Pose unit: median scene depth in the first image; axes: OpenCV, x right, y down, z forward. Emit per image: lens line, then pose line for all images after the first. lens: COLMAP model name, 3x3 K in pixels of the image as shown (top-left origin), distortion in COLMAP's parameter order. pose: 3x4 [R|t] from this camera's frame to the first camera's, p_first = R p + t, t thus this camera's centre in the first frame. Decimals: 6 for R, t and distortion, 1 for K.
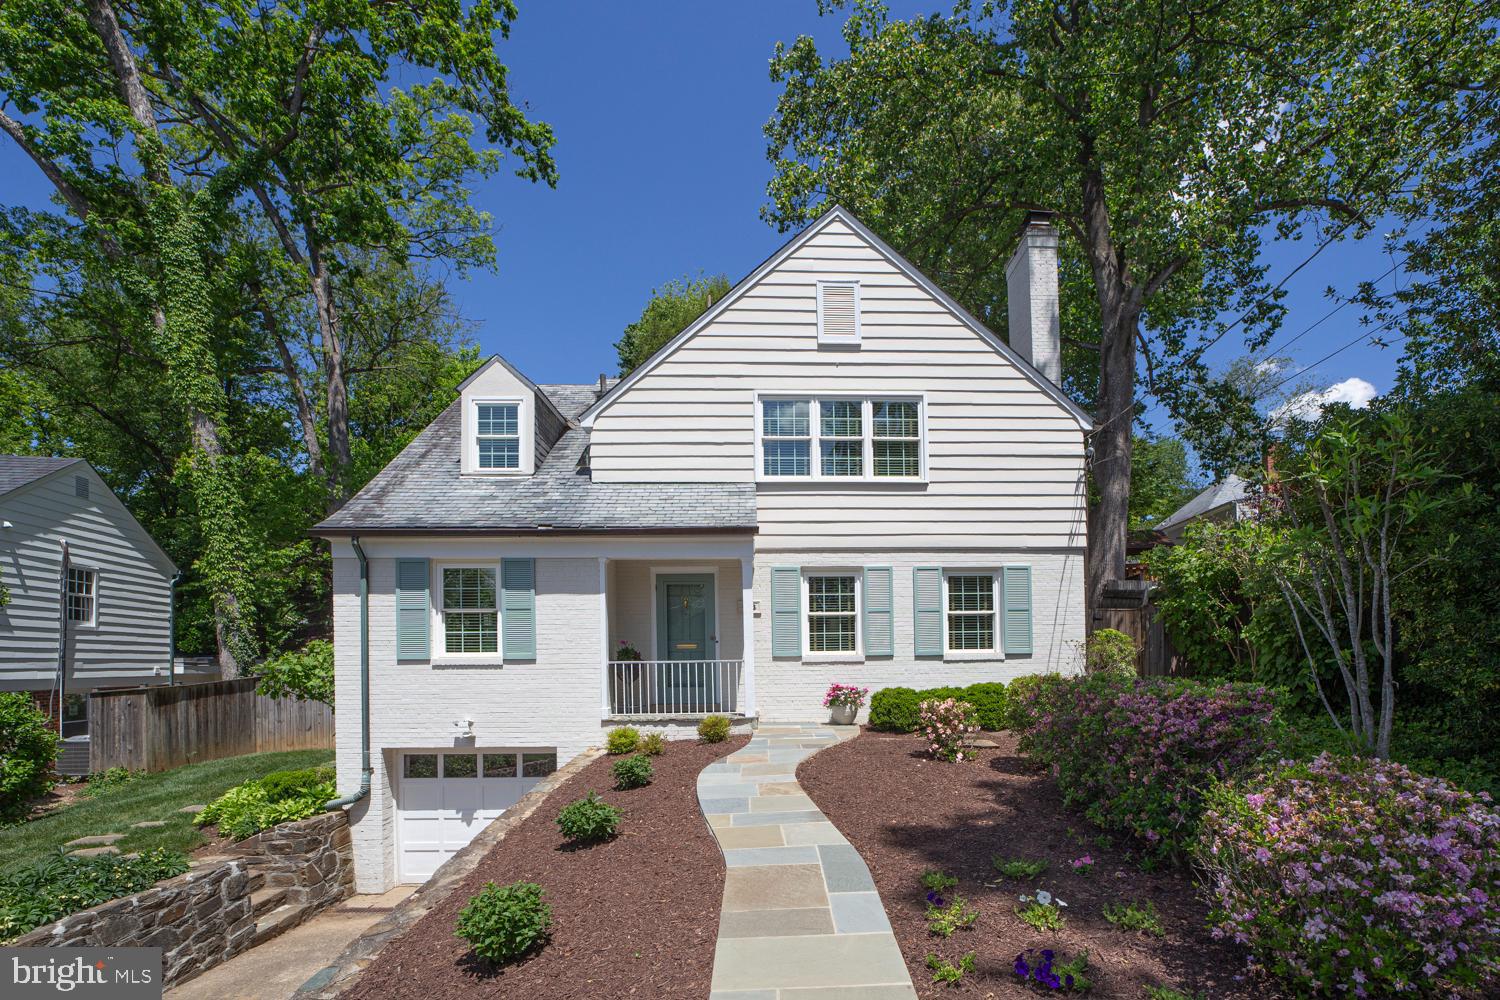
lens RADIAL K [[587.0, 0, 750.1], [0, 587.0, 552.8], [0, 0, 1]] dist [-0.020032, 0.004872]
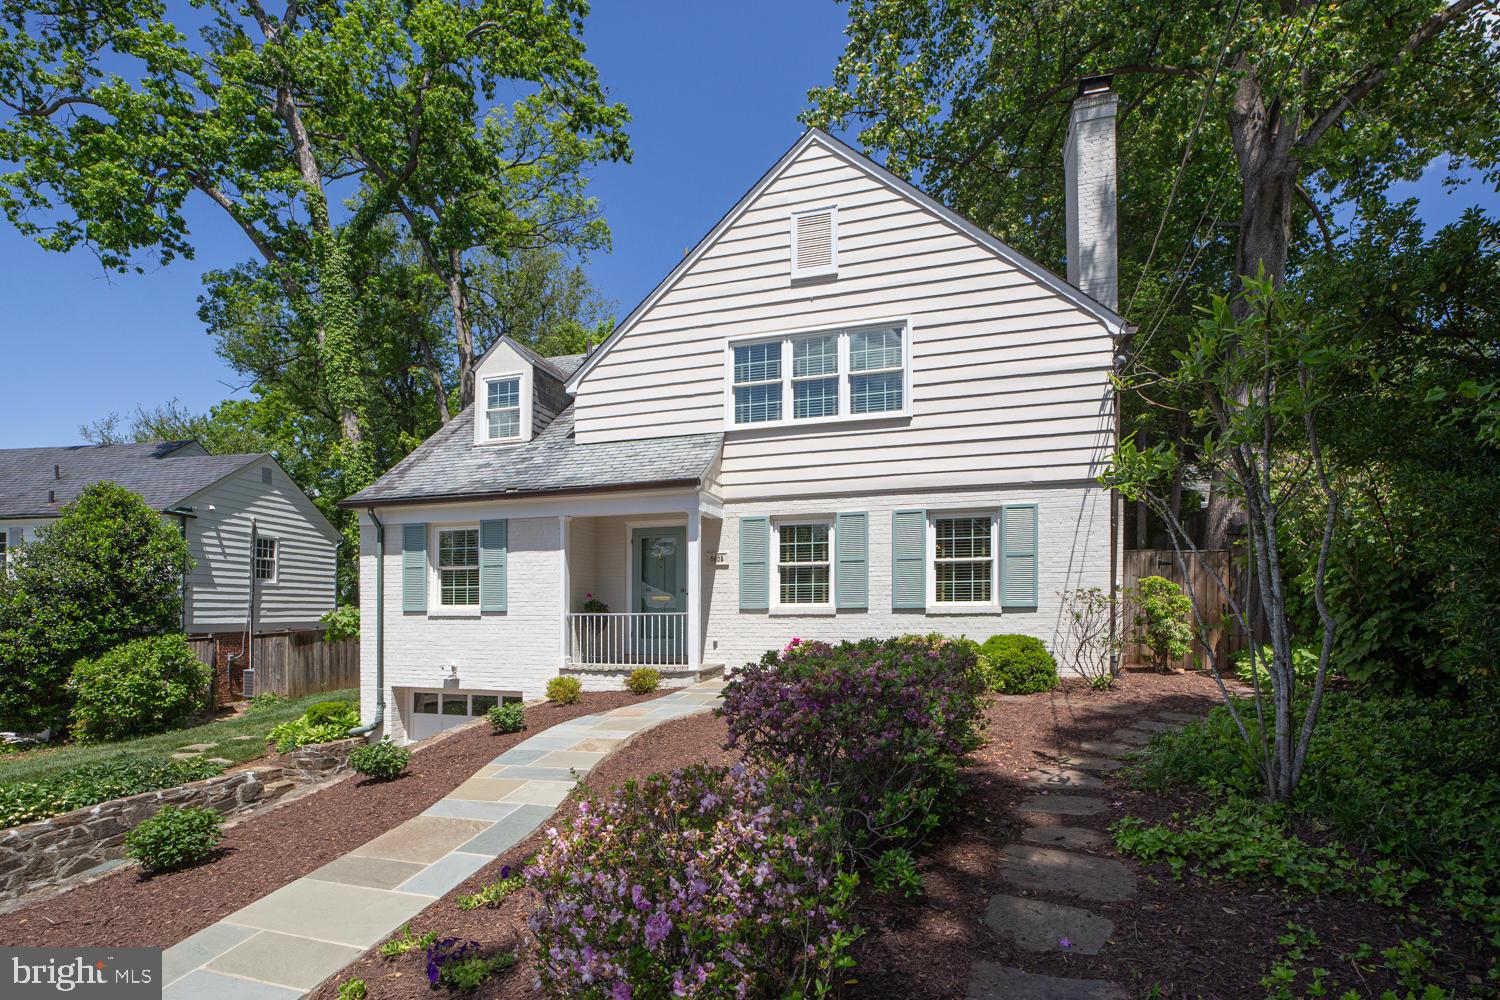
lens RADIAL K [[590.6, 0, 752.4], [0, 590.6, 507.2], [0, 0, 1]] dist [-0.020286, 0.004661]
pose [[0.958526, -0.044693, -0.281480, 0.323866], [0.048709, 0.998786, 0.007281, 0.001120], [0.280813, -0.020690, 0.959539, 0.060756]]
